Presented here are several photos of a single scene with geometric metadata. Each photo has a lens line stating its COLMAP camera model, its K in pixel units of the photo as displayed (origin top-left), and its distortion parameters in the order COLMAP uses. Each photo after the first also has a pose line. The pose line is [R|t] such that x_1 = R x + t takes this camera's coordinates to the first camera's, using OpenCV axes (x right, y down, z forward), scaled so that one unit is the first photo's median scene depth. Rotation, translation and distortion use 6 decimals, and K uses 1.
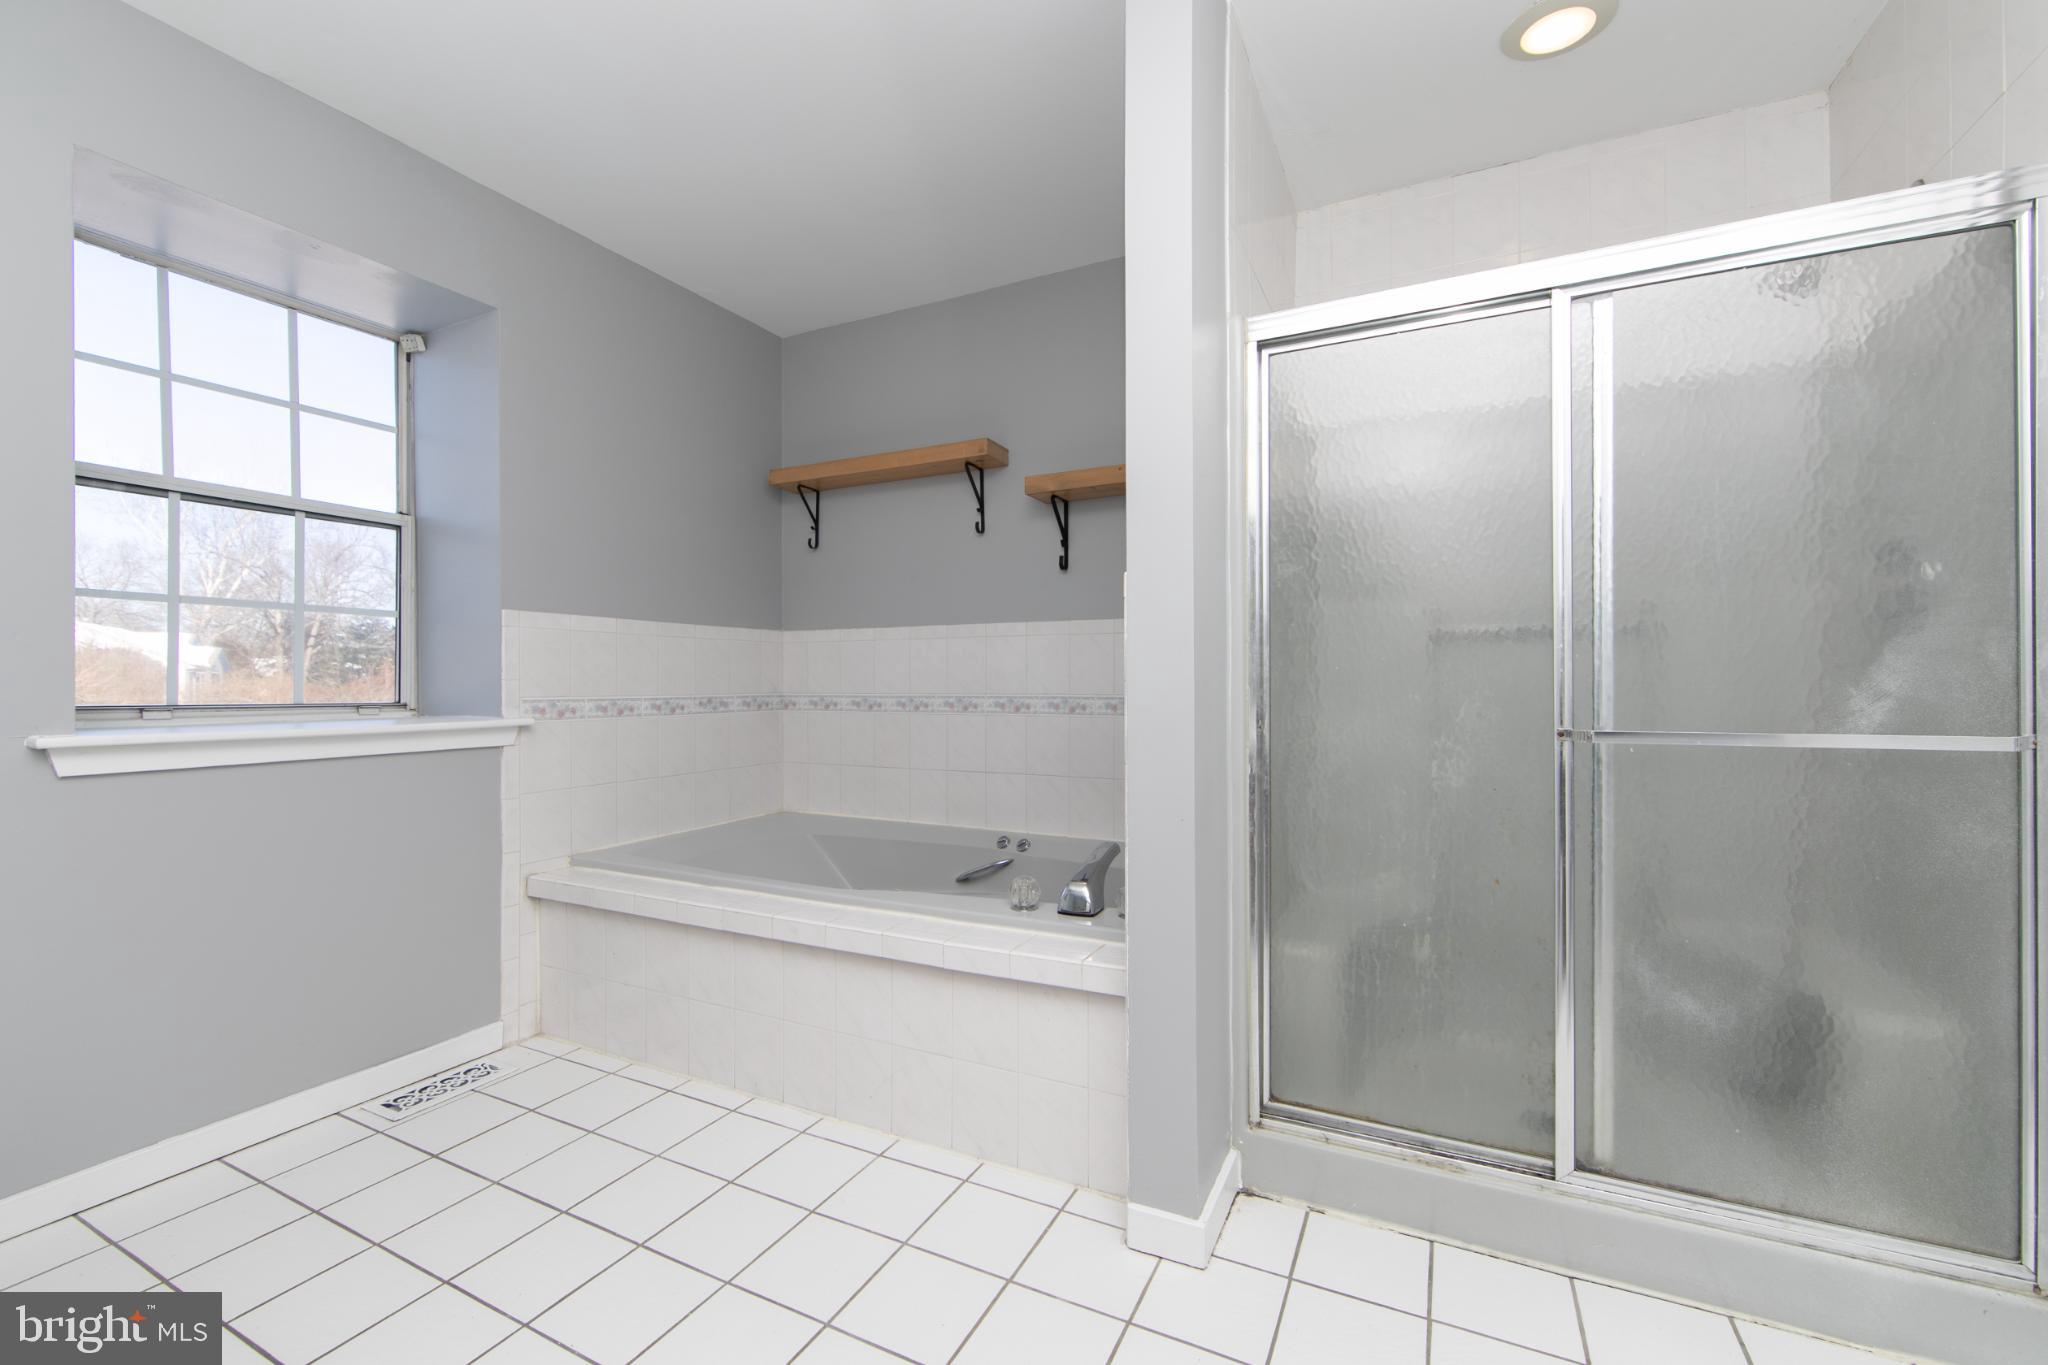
lens RADIAL K [[799.6, 0, 1033.9], [0, 799.6, 678.6], [0, 0, 1]] dist [-0.001280, 0.000212]
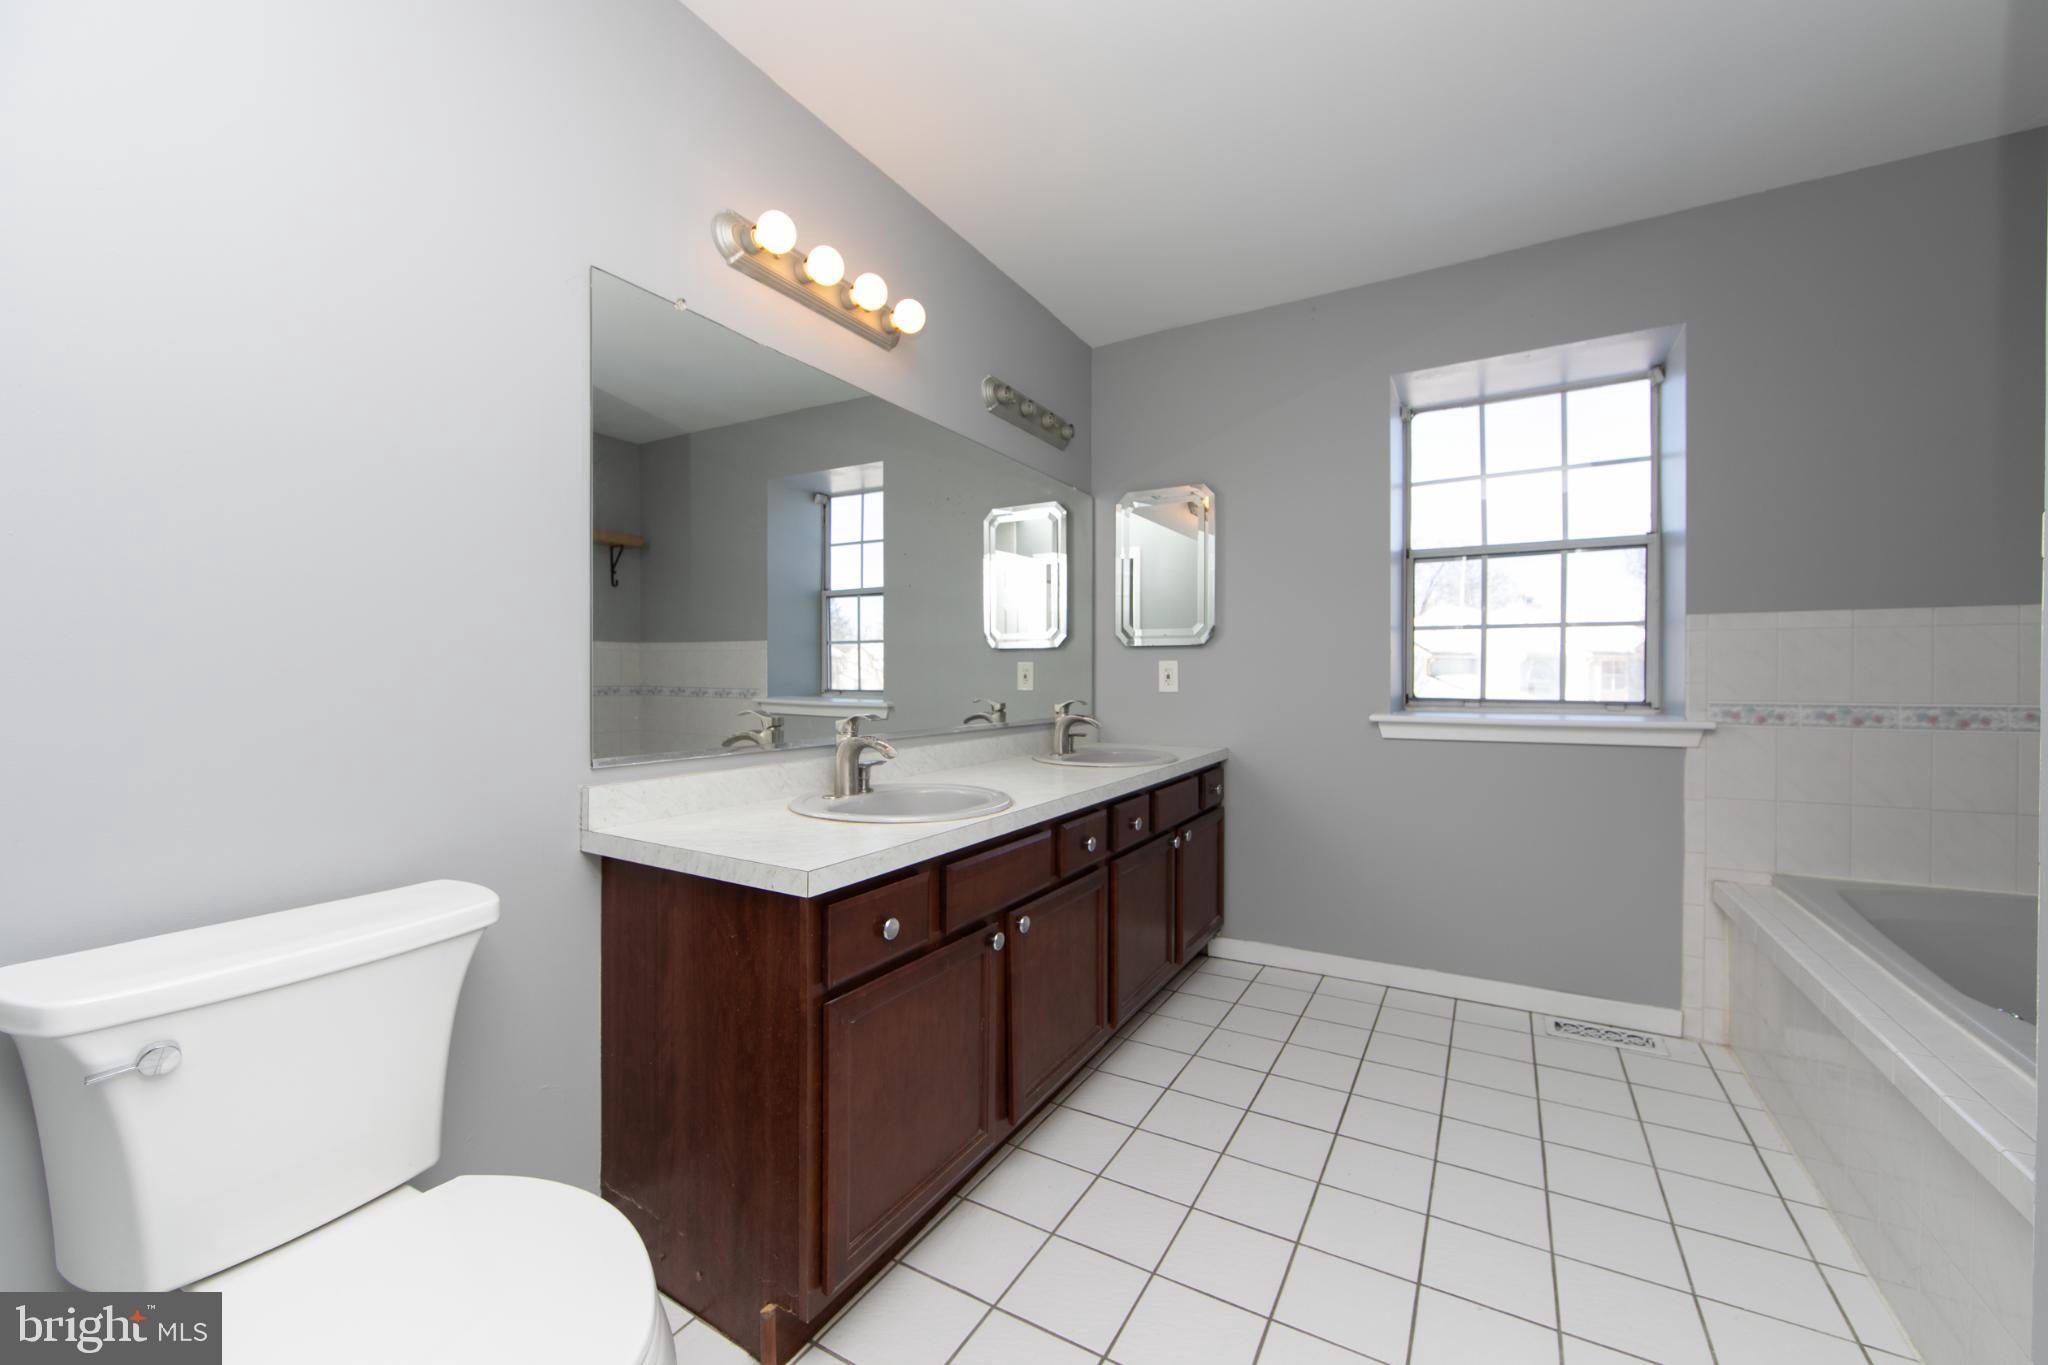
lens RADIAL K [[799.6, 0, 1034.3], [0, 799.6, 682.4], [0, 0, 1]] dist [-0.001280, 0.000212]
pose [[-0.040250, 0.008784, -0.999151, 0.393967], [0.004884, 0.999951, 0.008594, -0.012097], [0.999178, -0.004534, -0.040291, 0.199690]]
